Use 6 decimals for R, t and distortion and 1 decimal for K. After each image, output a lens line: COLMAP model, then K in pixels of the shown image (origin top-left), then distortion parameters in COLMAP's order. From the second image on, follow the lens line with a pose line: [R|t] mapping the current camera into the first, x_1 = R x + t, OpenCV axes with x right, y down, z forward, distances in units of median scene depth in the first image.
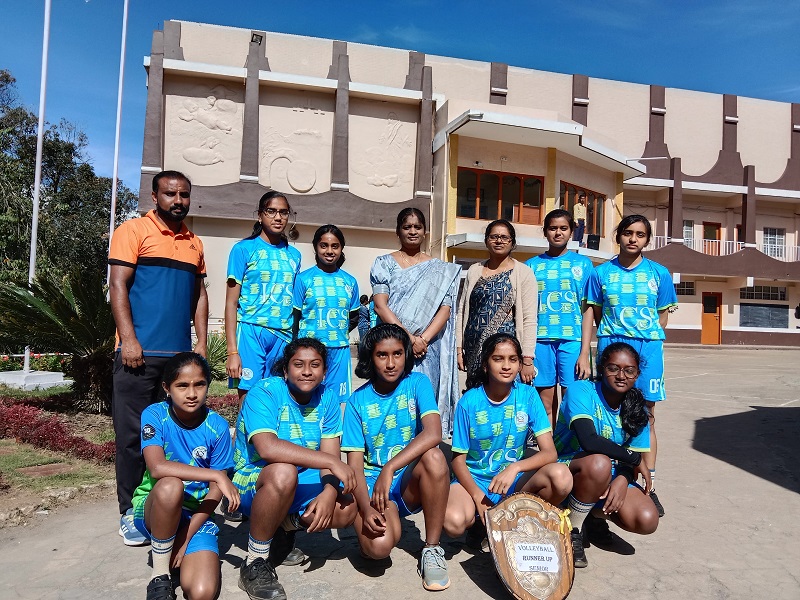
lens RADIAL K [[663.3, 0, 400.0], [0, 663.3, 300.0], [0, 0, 1]] dist [0.002561, -0.006091]
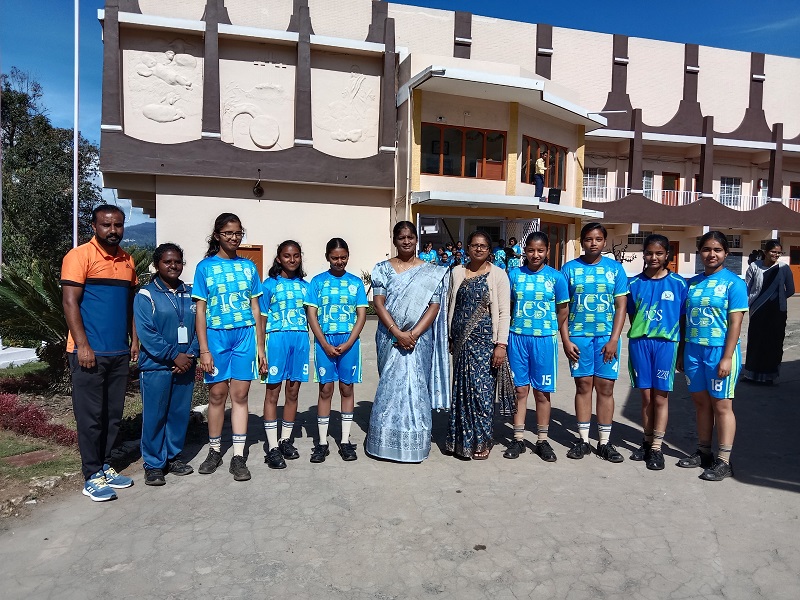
lens RADIAL K [[663.3, 0, 400.0], [0, 663.3, 300.0], [0, 0, 1]] dist [0.002561, -0.006091]
pose [[0.998966, -0.015123, 0.042875, 0.007449], [0.011368, 0.996186, 0.086507, -0.018502], [-0.044020, -0.085930, 0.995328, -0.020058]]
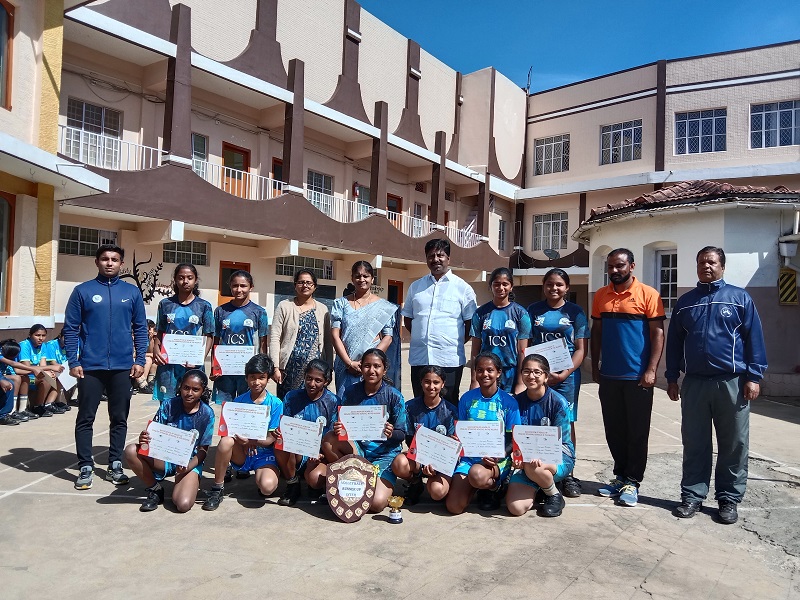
lens RADIAL K [[663.3, 0, 400.0], [0, 663.3, 300.0], [0, 0, 1]] dist [0.002561, -0.006091]
pose [[0.753581, 0.009429, 0.657287, 0.235962], [-0.031124, 0.999288, 0.021348, 0.006084], [-0.656618, -0.036545, 0.753338, 0.560987]]
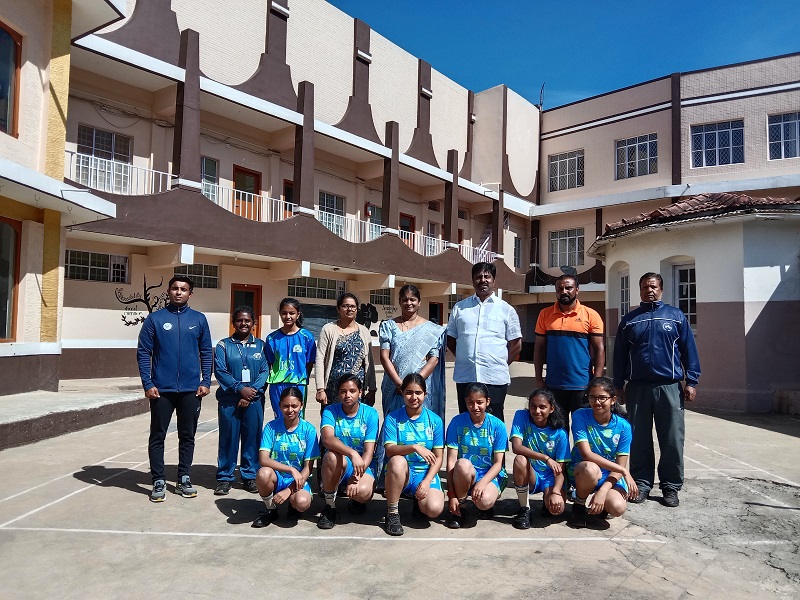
lens RADIAL K [[663.3, 0, 400.0], [0, 663.3, 300.0], [0, 0, 1]] dist [0.002561, -0.006091]
pose [[0.772648, 0.015761, 0.634639, 0.247697], [-0.014305, 0.999870, -0.007415, 0.005427], [-0.634674, -0.003349, 0.772773, 0.563700]]
